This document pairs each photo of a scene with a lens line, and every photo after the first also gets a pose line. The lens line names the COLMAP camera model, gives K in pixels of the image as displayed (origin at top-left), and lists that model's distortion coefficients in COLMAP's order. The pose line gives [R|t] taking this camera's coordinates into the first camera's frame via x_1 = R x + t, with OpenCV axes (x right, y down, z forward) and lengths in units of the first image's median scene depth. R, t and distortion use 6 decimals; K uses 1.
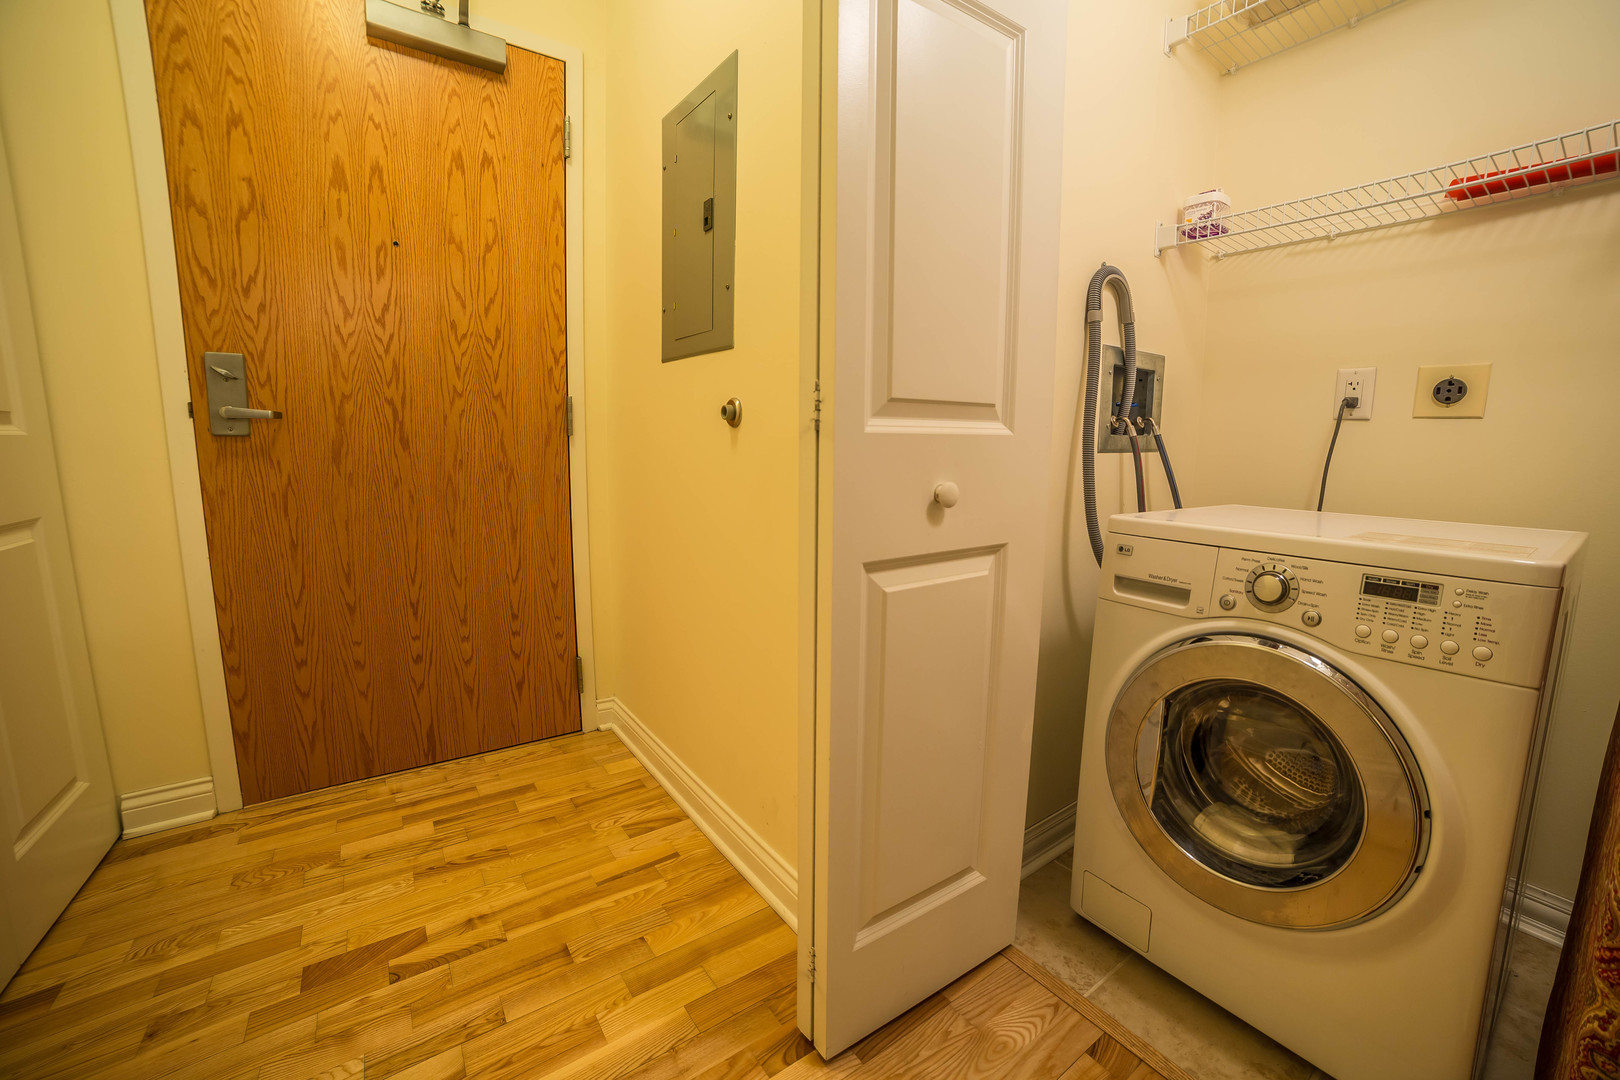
lens RADIAL K [[630.2, 0, 815.5], [0, 630.2, 526.5], [0, 0, 1]] dist [-0.096108, 0.028644]
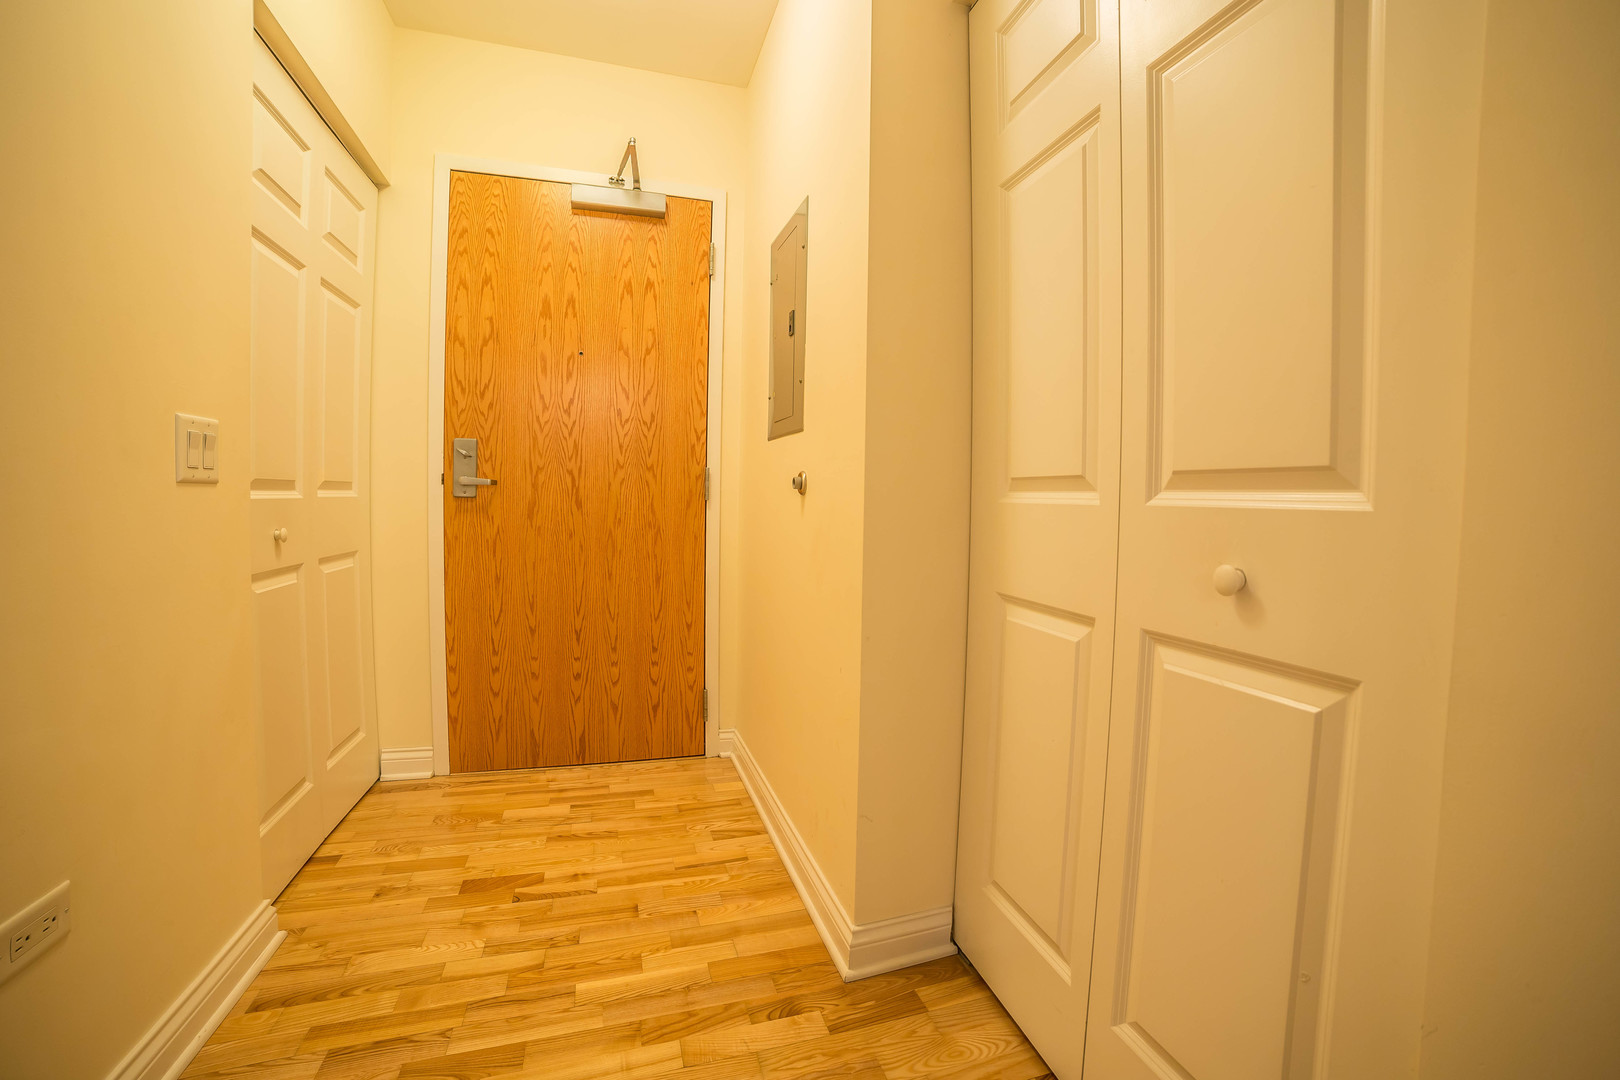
lens RADIAL K [[649.2, 0, 818.3], [0, 649.2, 526.5], [0, 0, 1]] dist [-0.114260, 0.041062]
pose [[0.953907, 0.013620, -0.299793, 0.233303], [-0.044094, 0.994489, -0.095121, 0.017439], [0.296845, 0.103956, 0.949250, -0.144066]]
